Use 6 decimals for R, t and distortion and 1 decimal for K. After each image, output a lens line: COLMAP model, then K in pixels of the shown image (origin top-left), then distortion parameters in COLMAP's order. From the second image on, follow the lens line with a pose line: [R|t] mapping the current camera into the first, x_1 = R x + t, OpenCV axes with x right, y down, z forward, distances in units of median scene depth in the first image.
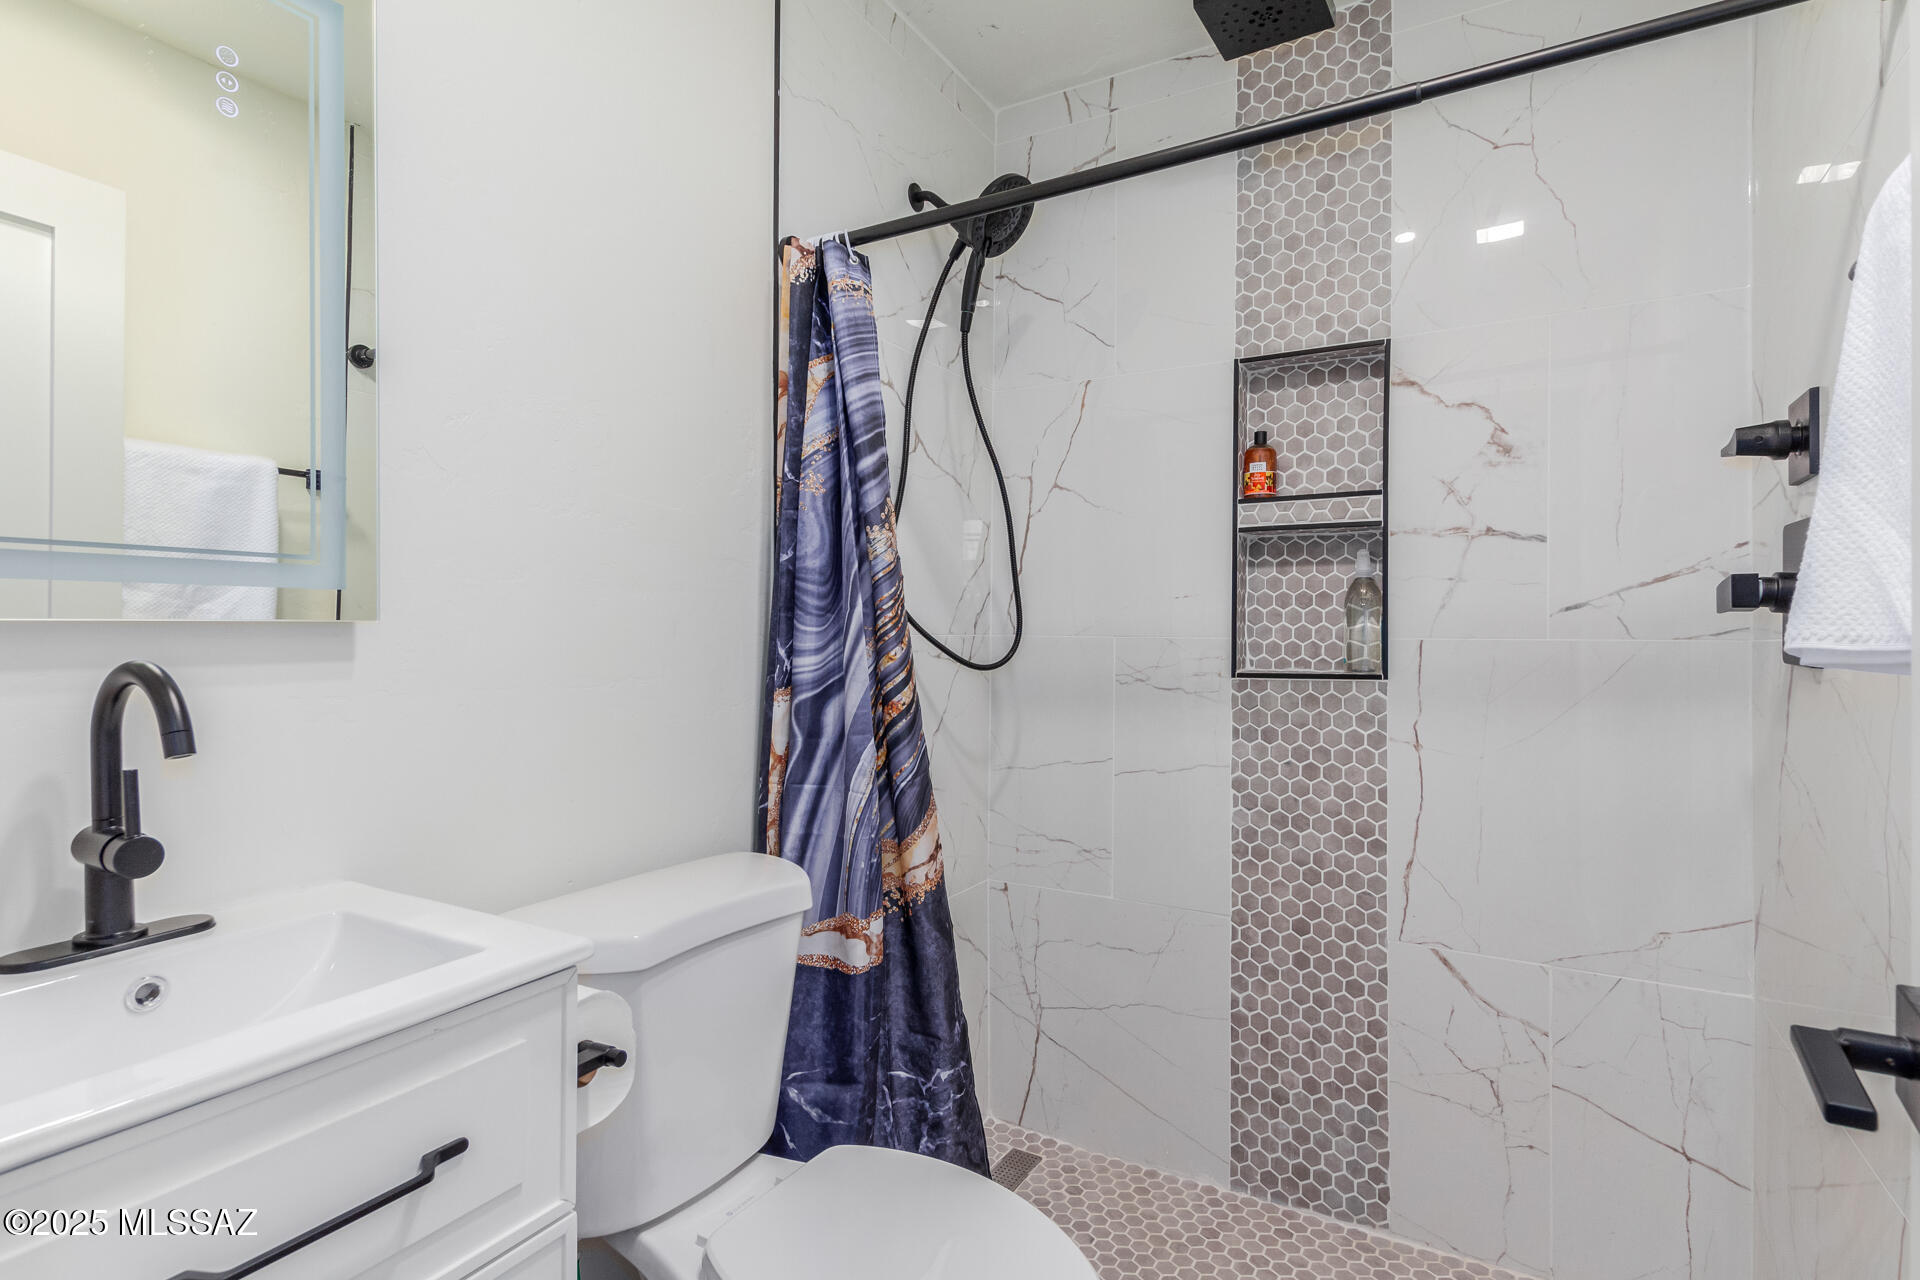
lens RADIAL K [[935.1, 0, 948.8], [0, 935.1, 621.5], [0, 0, 1]] dist [0.010966, 0.000237]
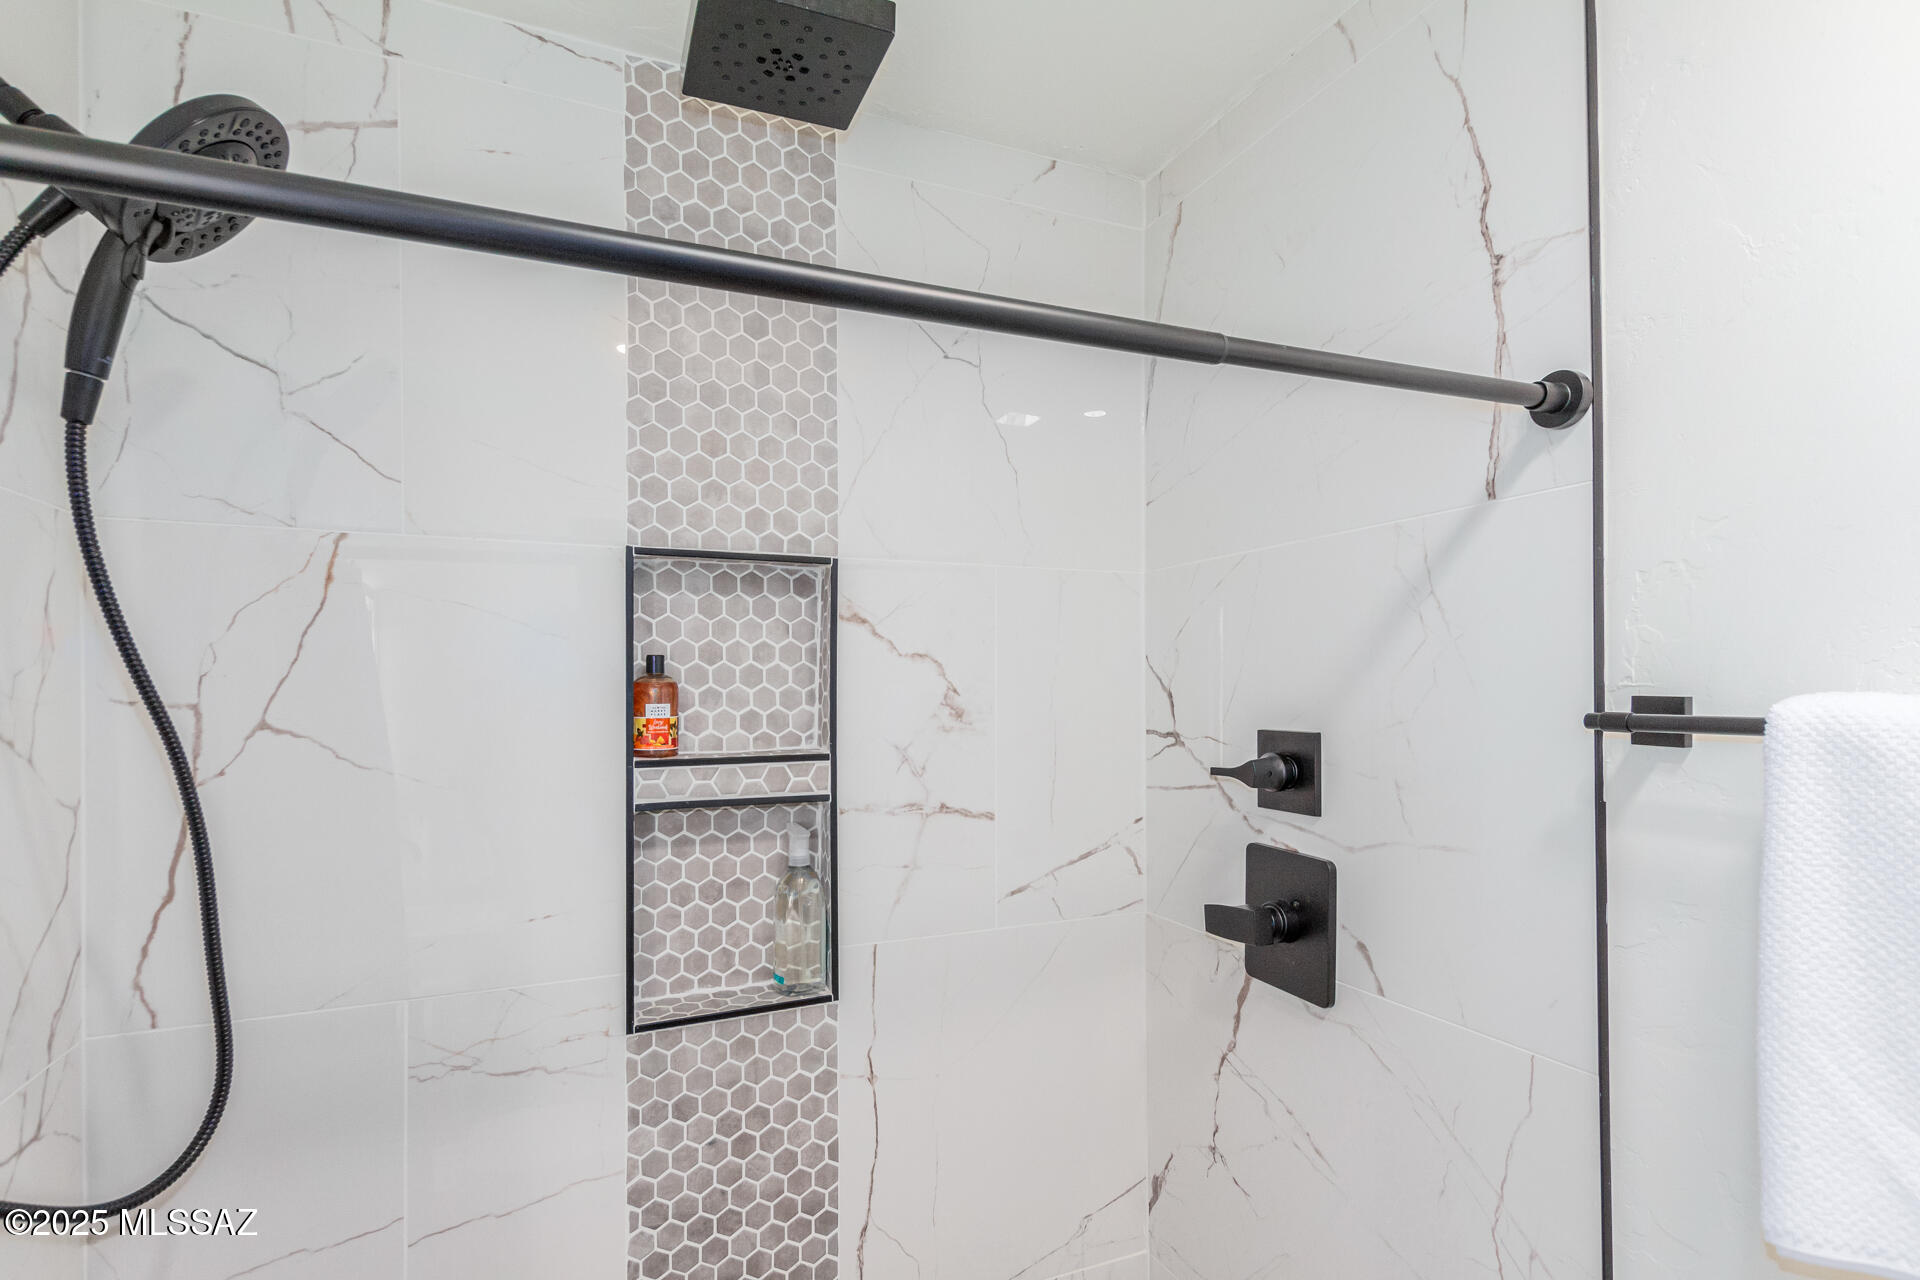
lens RADIAL K [[943.2, 0, 966.0], [0, 943.2, 692.9], [0, 0, 1]] dist [0.014981, 0.000354]
pose [[0.592383, -0.012965, 0.805552, -0.089967], [0.004184, 0.999907, 0.013015, -0.193995], [-0.805645, -0.004339, 0.592382, 0.439146]]
